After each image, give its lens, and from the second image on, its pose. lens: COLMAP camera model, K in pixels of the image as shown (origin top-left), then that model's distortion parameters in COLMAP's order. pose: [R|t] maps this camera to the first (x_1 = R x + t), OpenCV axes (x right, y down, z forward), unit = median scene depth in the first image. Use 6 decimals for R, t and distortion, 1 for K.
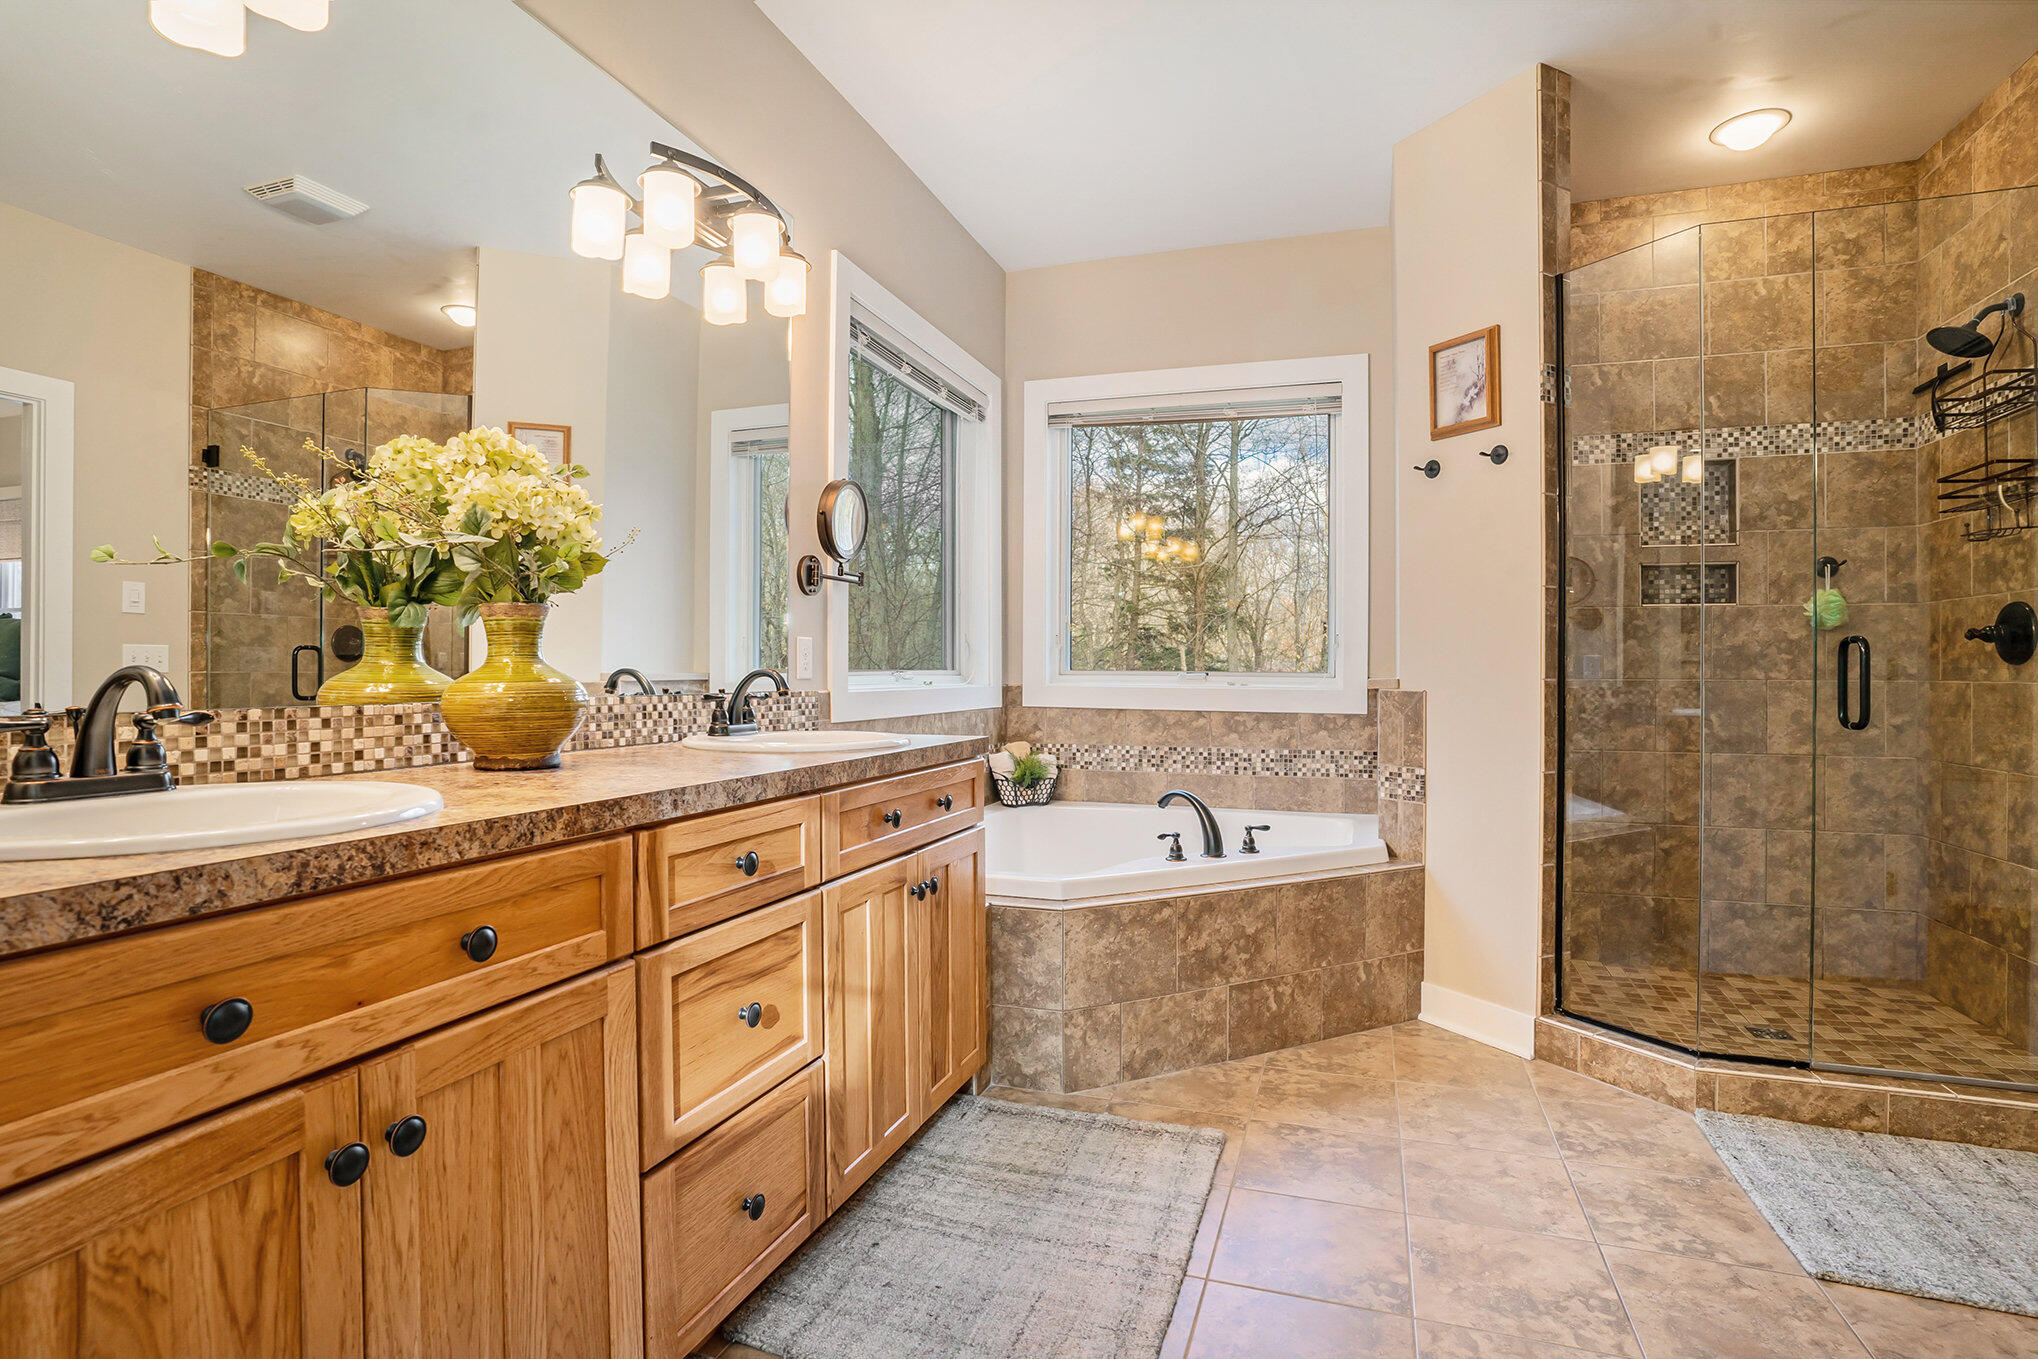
lens RADIAL K [[1002.5, 0, 1018.7], [0, 1002.5, 672.7], [0, 0, 1]] dist [-0.056944, 0.021056]
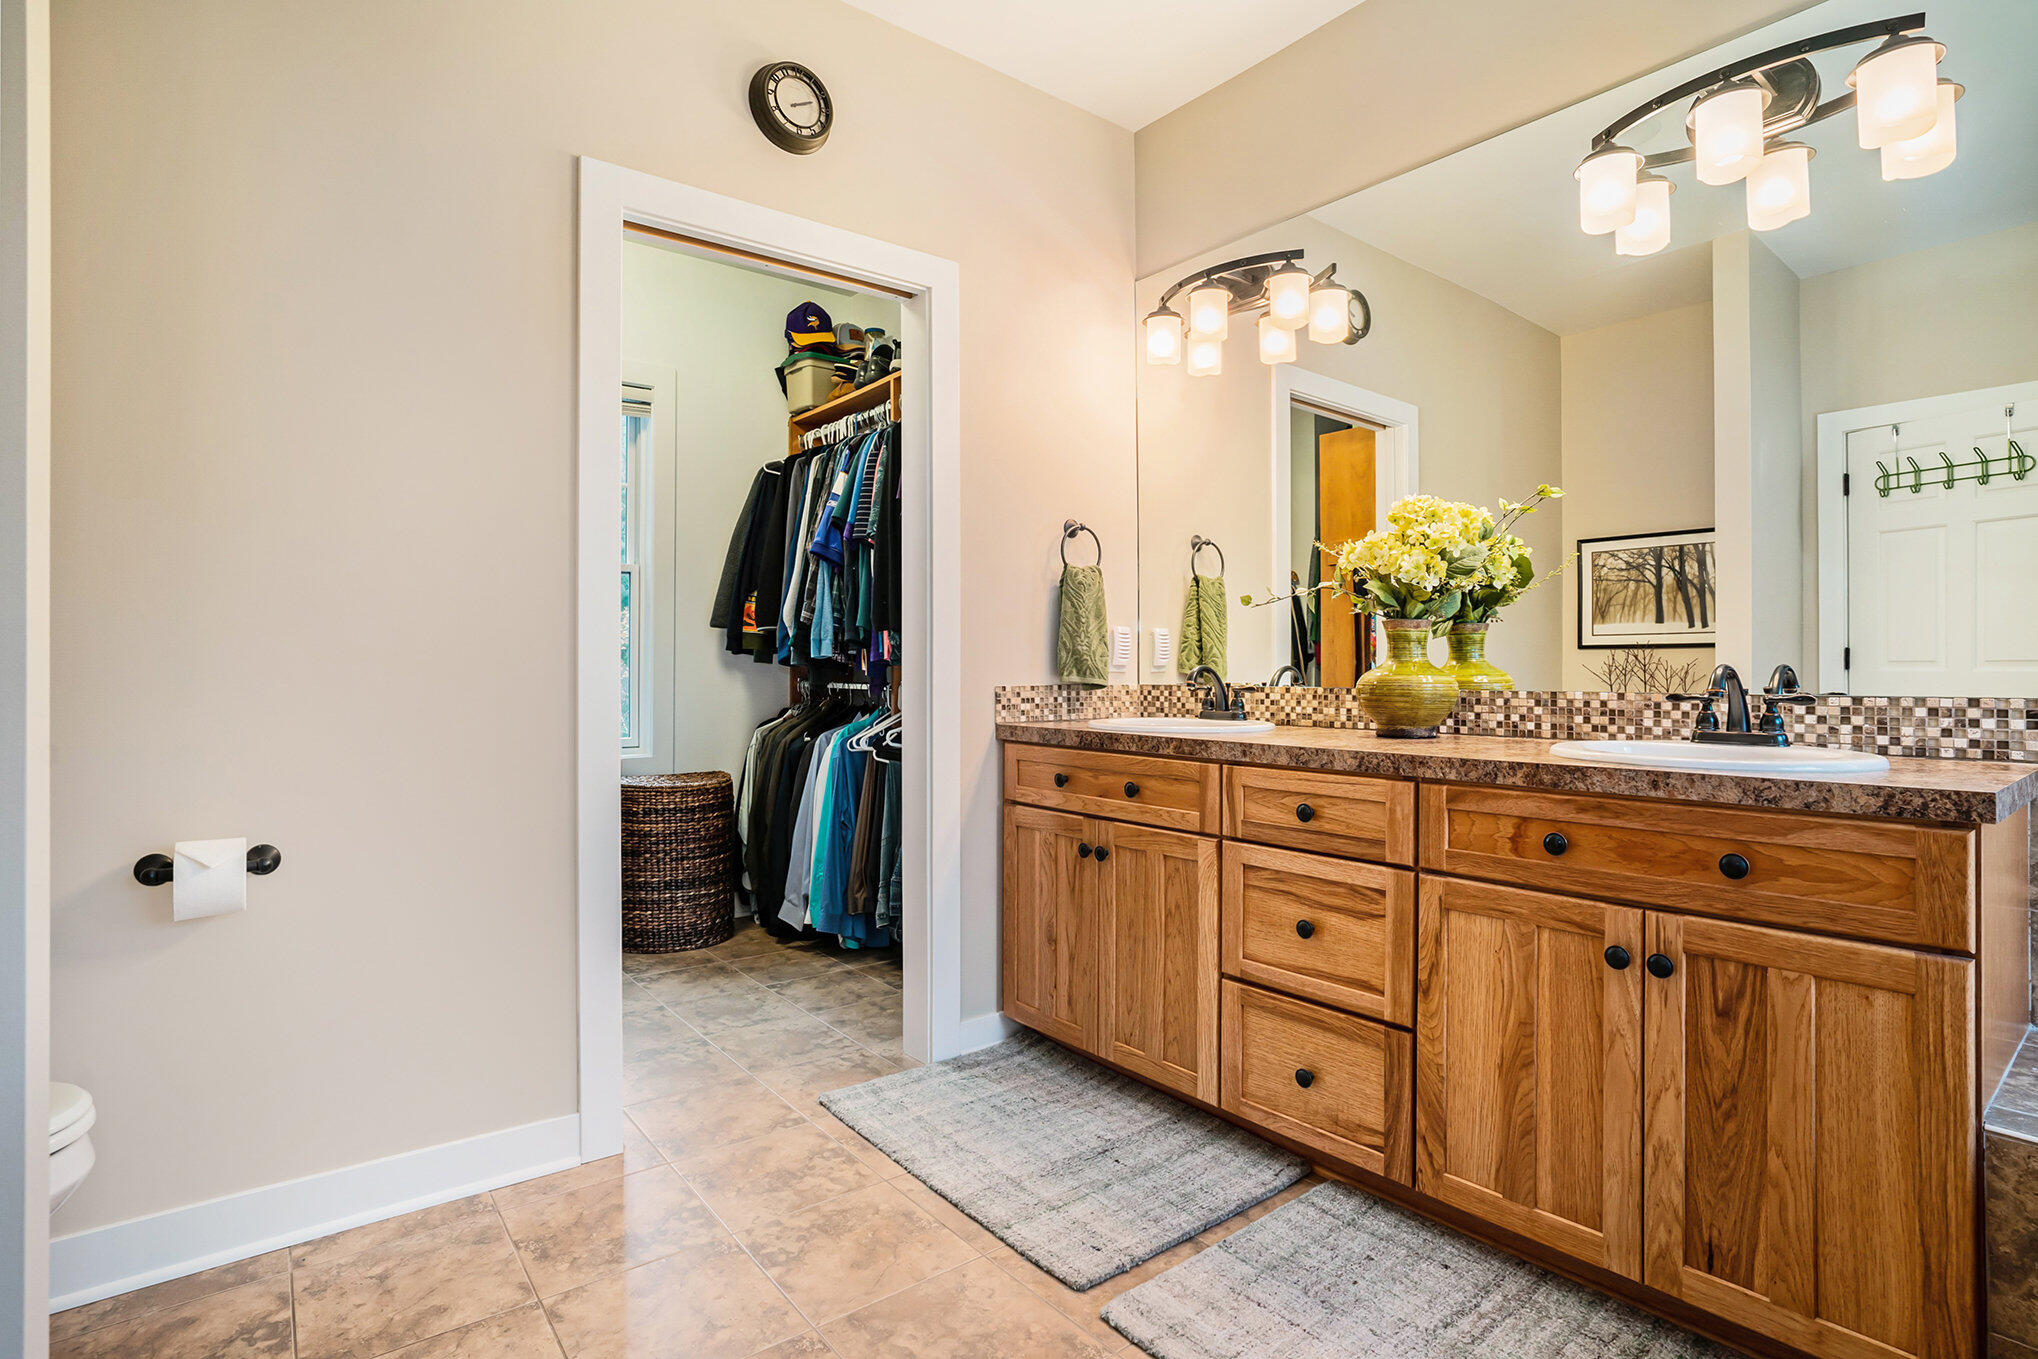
lens RADIAL K [[1002.5, 0, 1018.6], [0, 1002.5, 670.7], [0, 0, 1]] dist [-0.056944, 0.021056]
pose [[-0.521573, -0.001194, -0.853206, 1.098084], [-0.002560, 0.999997, 0.000166, 0.004652], [0.853203, 0.002270, -0.521574, 1.422793]]
